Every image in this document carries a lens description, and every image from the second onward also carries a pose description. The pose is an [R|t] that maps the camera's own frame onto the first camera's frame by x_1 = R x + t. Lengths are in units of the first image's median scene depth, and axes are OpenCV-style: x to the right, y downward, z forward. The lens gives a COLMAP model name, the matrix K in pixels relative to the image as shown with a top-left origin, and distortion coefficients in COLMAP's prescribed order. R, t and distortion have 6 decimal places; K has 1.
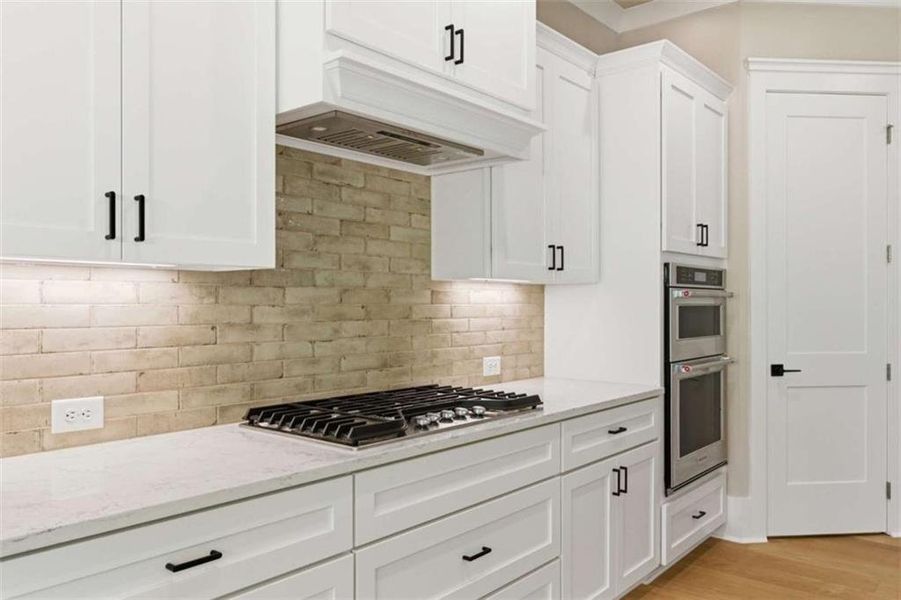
lens RADIAL K [[678.2, 0, 457.3], [0, 678.2, 304.0], [0, 0, 1]] dist [-0.003054, -0.006976]
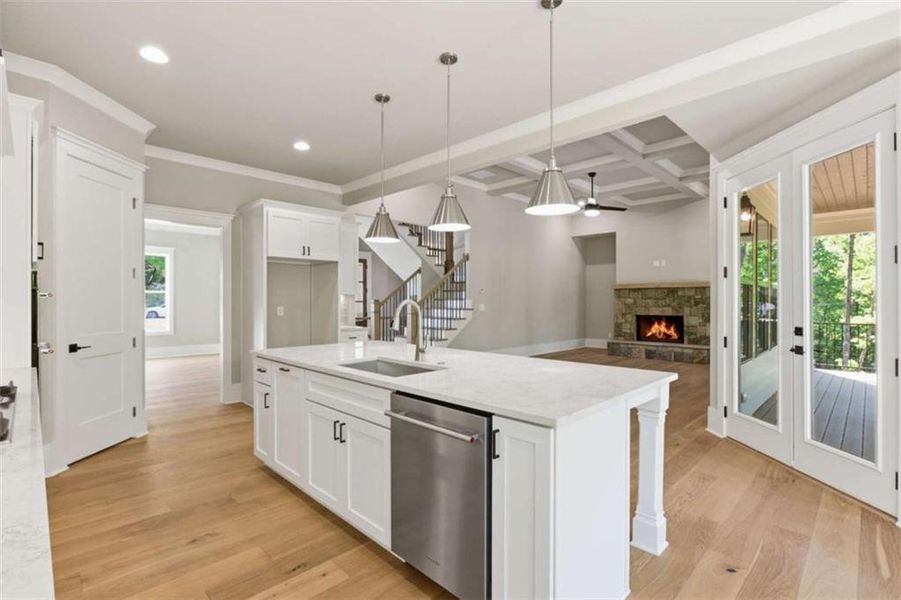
lens RADIAL K [[415.4, 0, 444.8], [0, 415.4, 299.5], [0, 0, 1]] dist [-0.009795, 0.001726]
pose [[0.090036, 0.004298, 0.995929, -0.489041], [0.002750, 0.999986, -0.004564, -0.000722], [-0.995935, 0.003150, 0.090023, 0.183240]]
